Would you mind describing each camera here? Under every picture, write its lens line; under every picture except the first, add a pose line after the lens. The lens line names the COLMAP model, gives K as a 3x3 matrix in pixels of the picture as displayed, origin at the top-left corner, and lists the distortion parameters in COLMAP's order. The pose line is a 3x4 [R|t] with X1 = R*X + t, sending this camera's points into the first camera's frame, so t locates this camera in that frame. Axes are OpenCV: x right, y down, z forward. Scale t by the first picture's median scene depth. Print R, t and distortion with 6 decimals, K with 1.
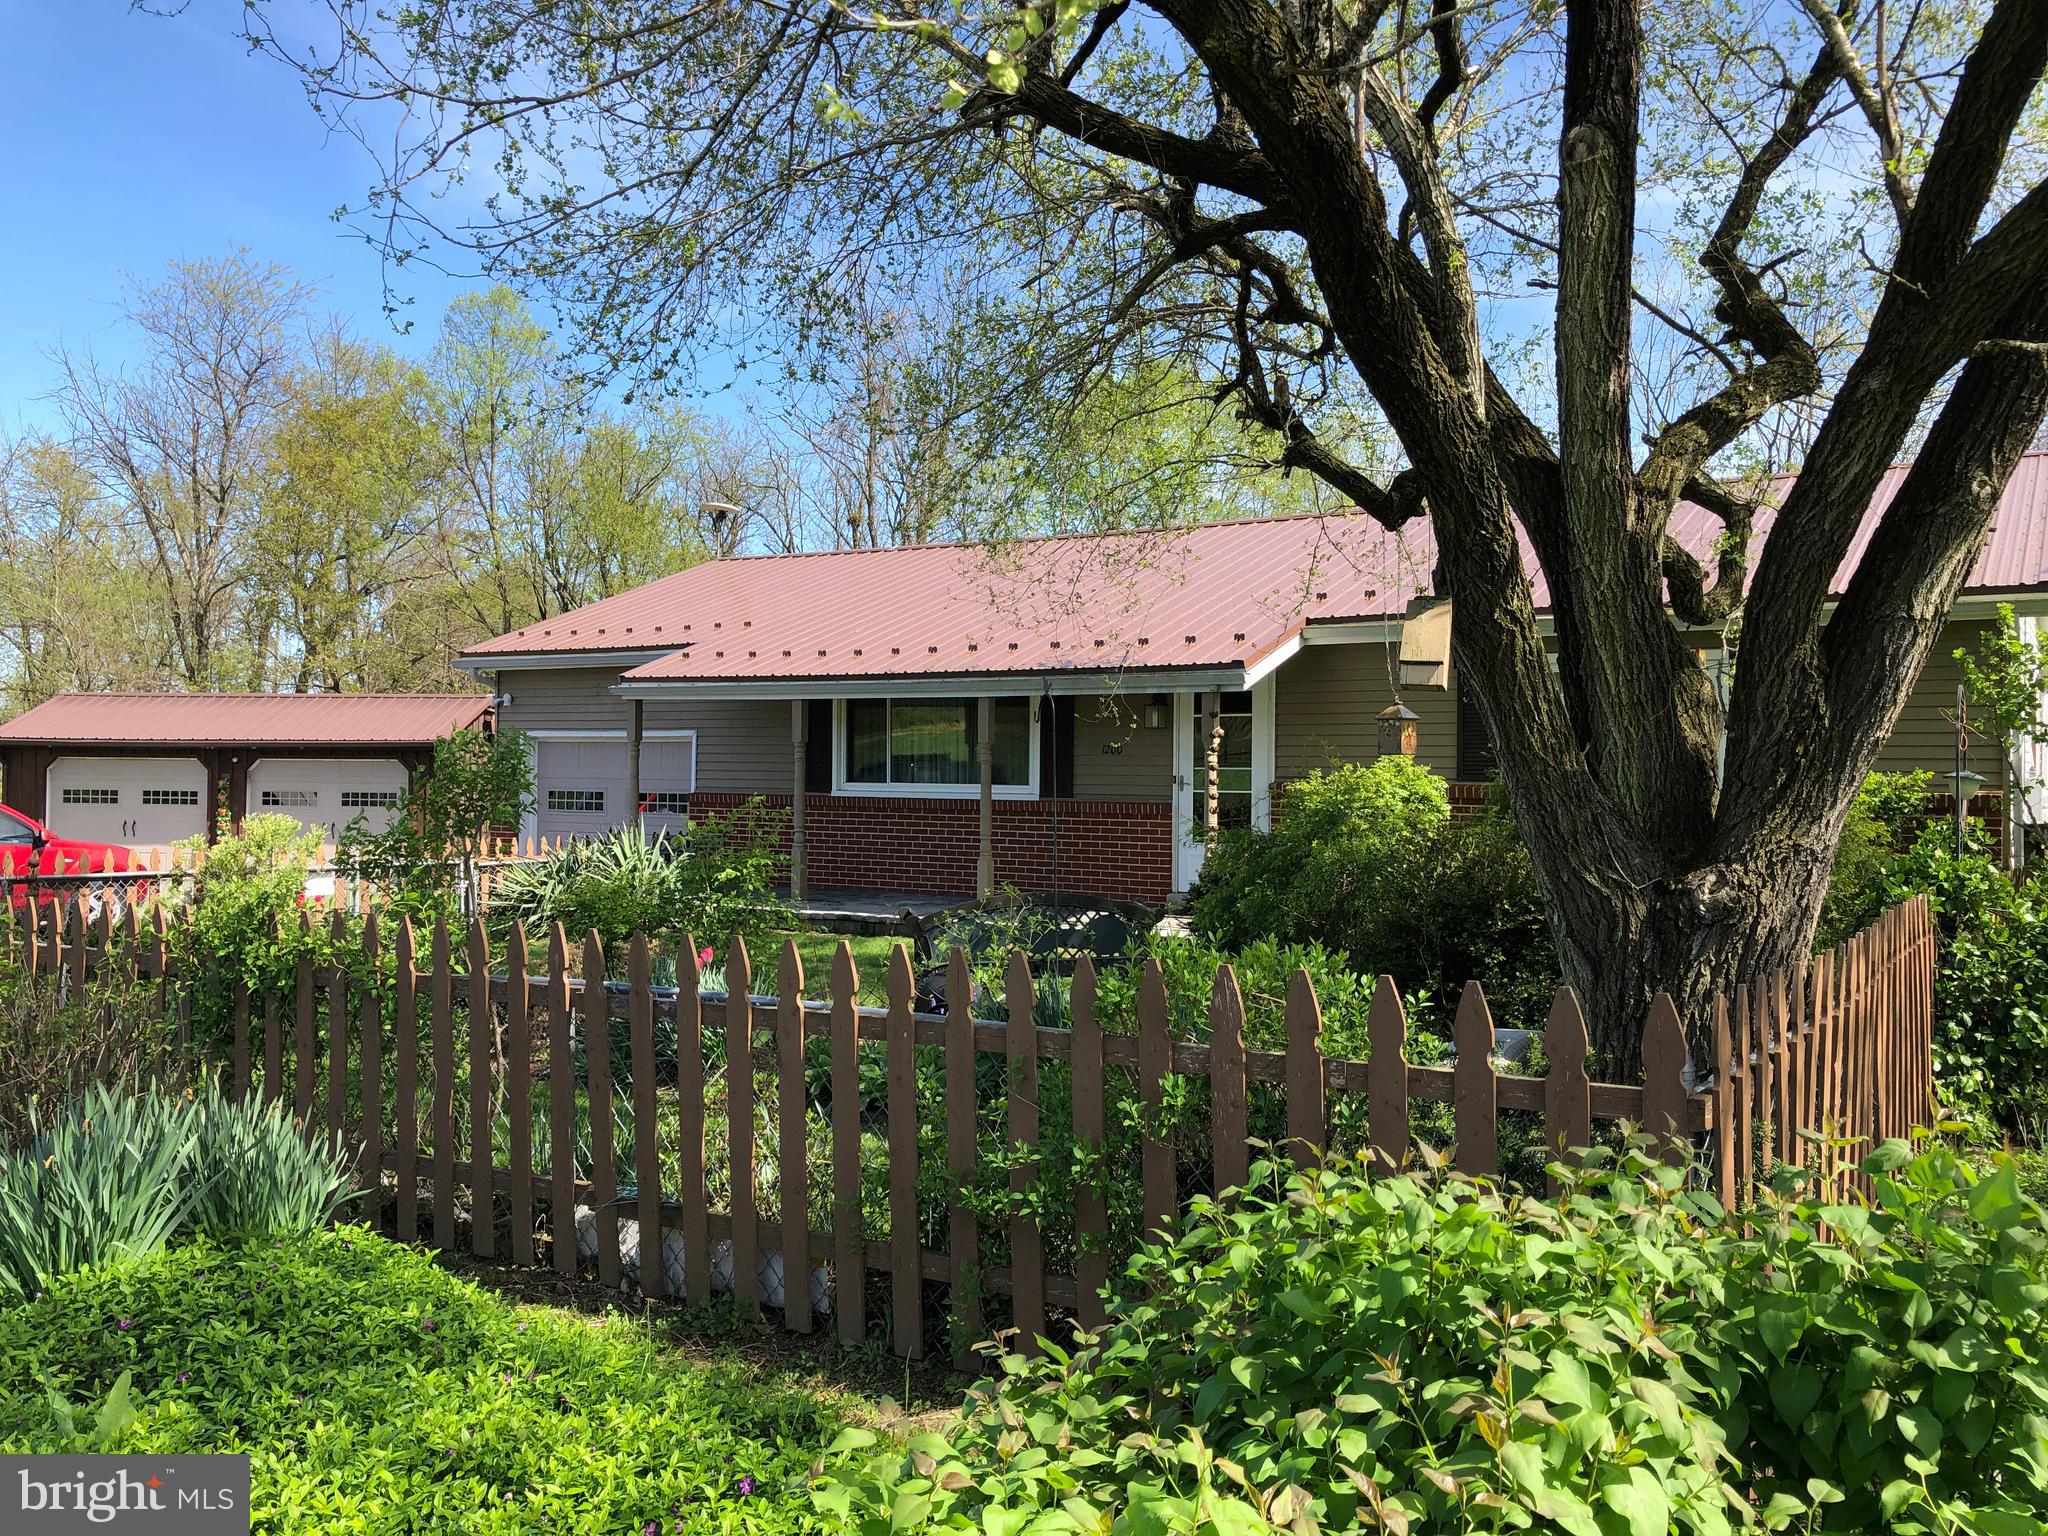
lens RADIAL K [[1699.7, 0, 1032.3], [0, 1699.7, 767.3], [0, 0, 1]] dist [-0.005436, -0.001940]
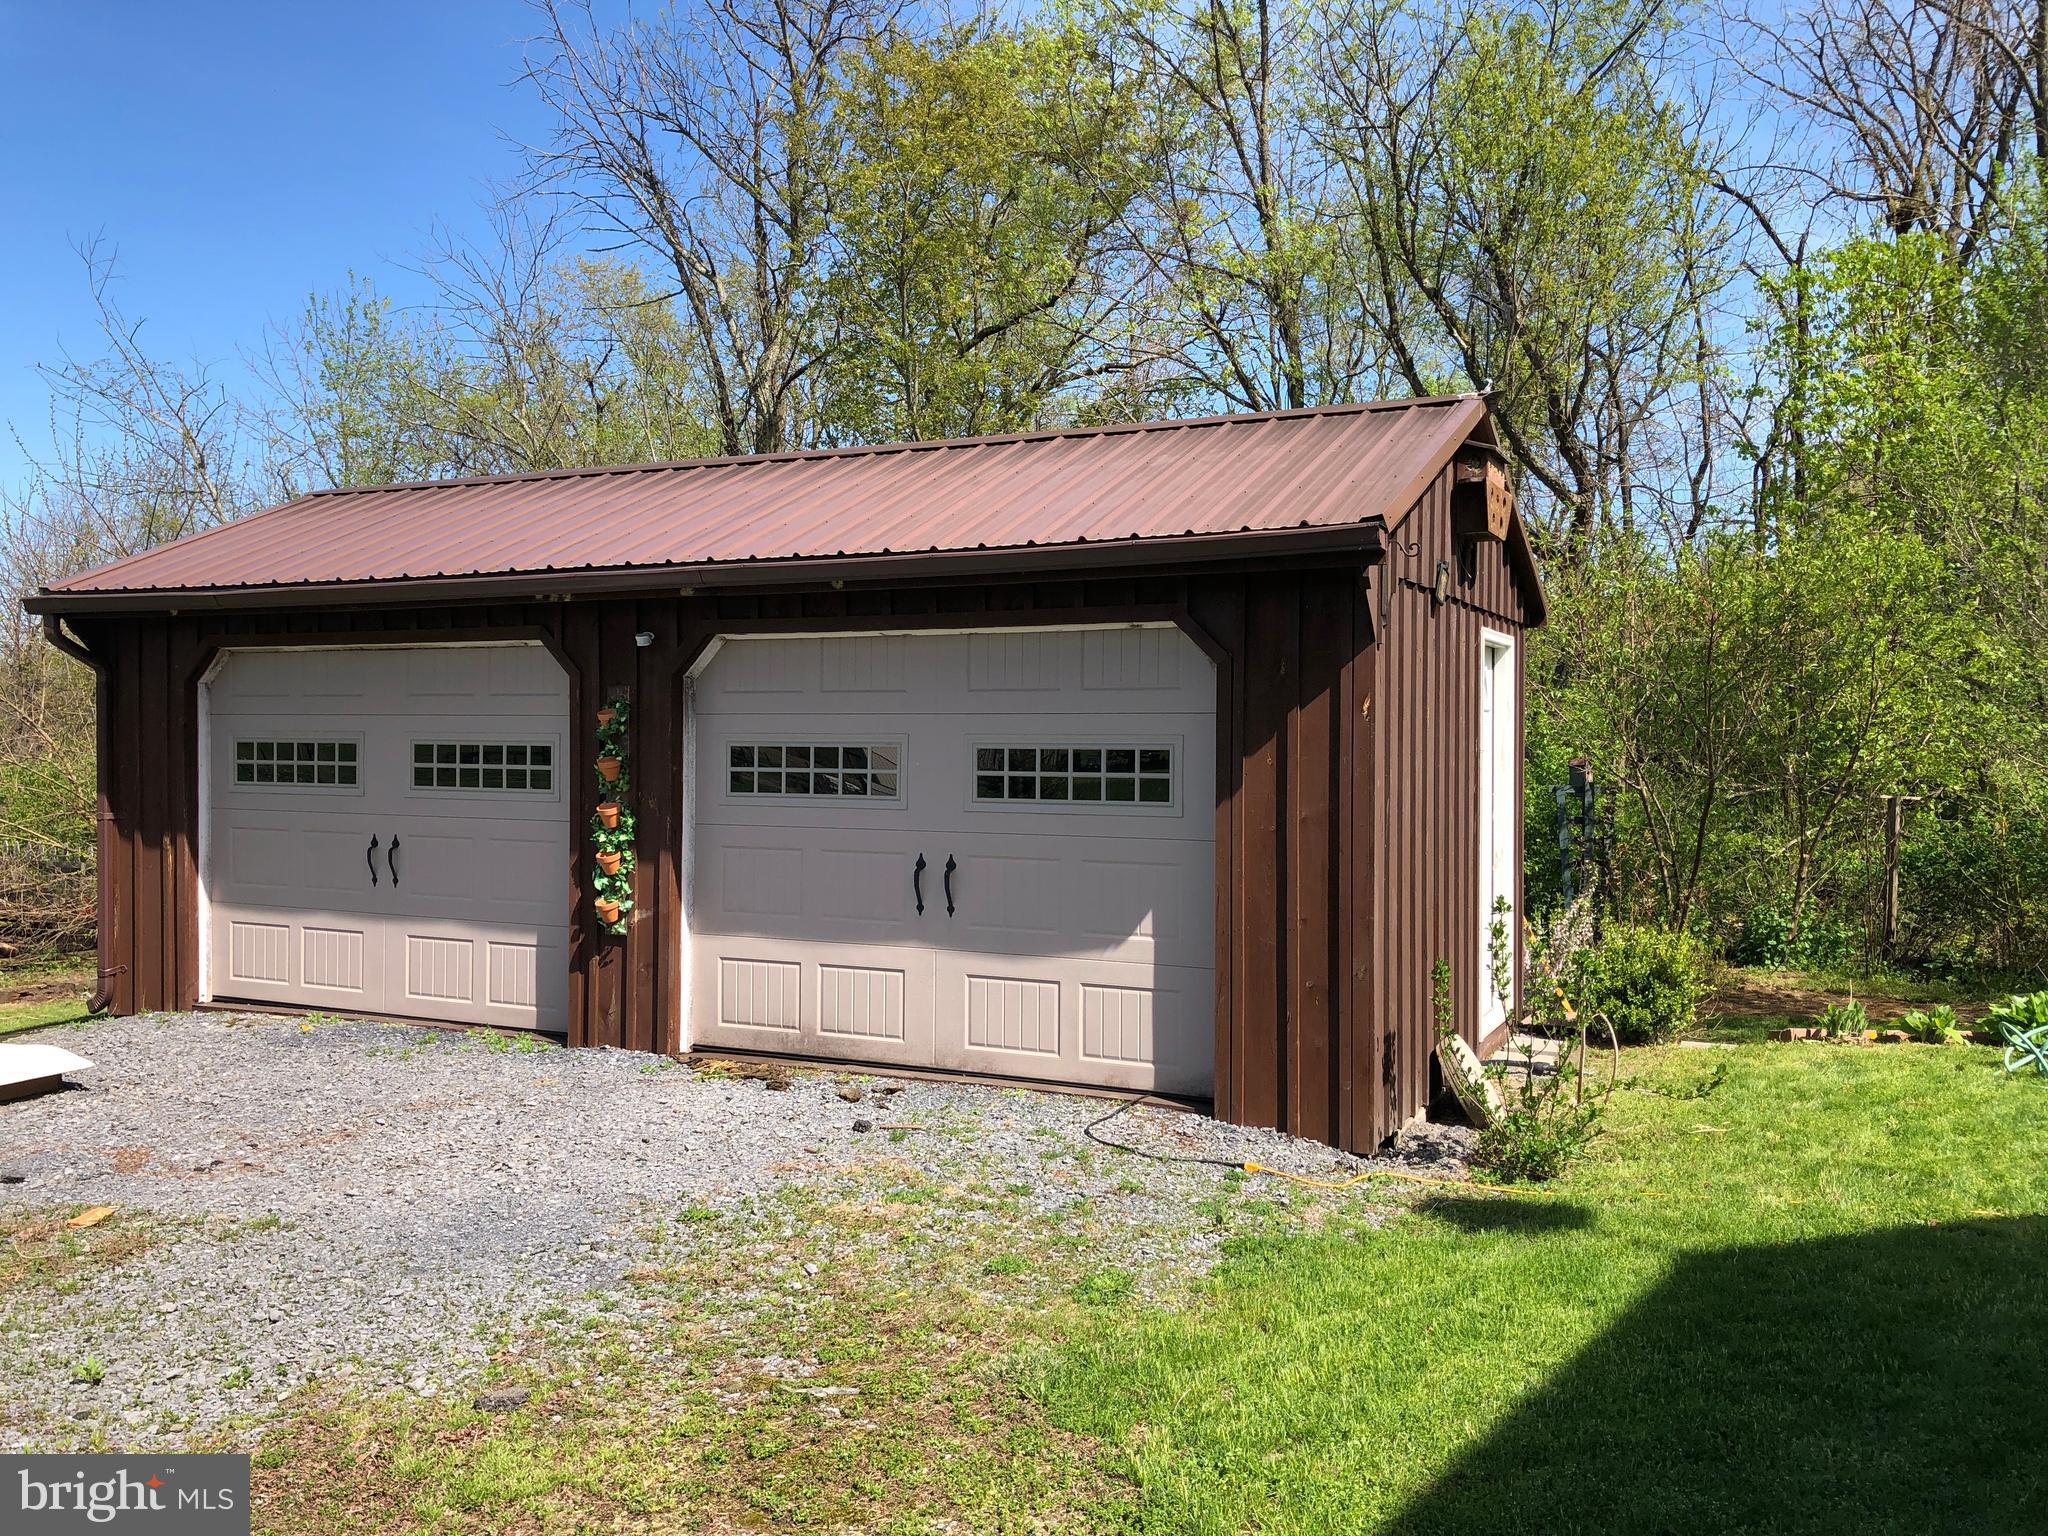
lens RADIAL K [[1699.7, 0, 1024.1], [0, 1699.7, 760.7], [0, 0, 1]] dist [-0.005436, -0.001940]
pose [[0.931390, -0.001261, -0.364021, -0.309461], [0.012792, 0.999490, 0.029267, 0.009168], [0.363799, -0.031916, 0.930931, 0.766490]]
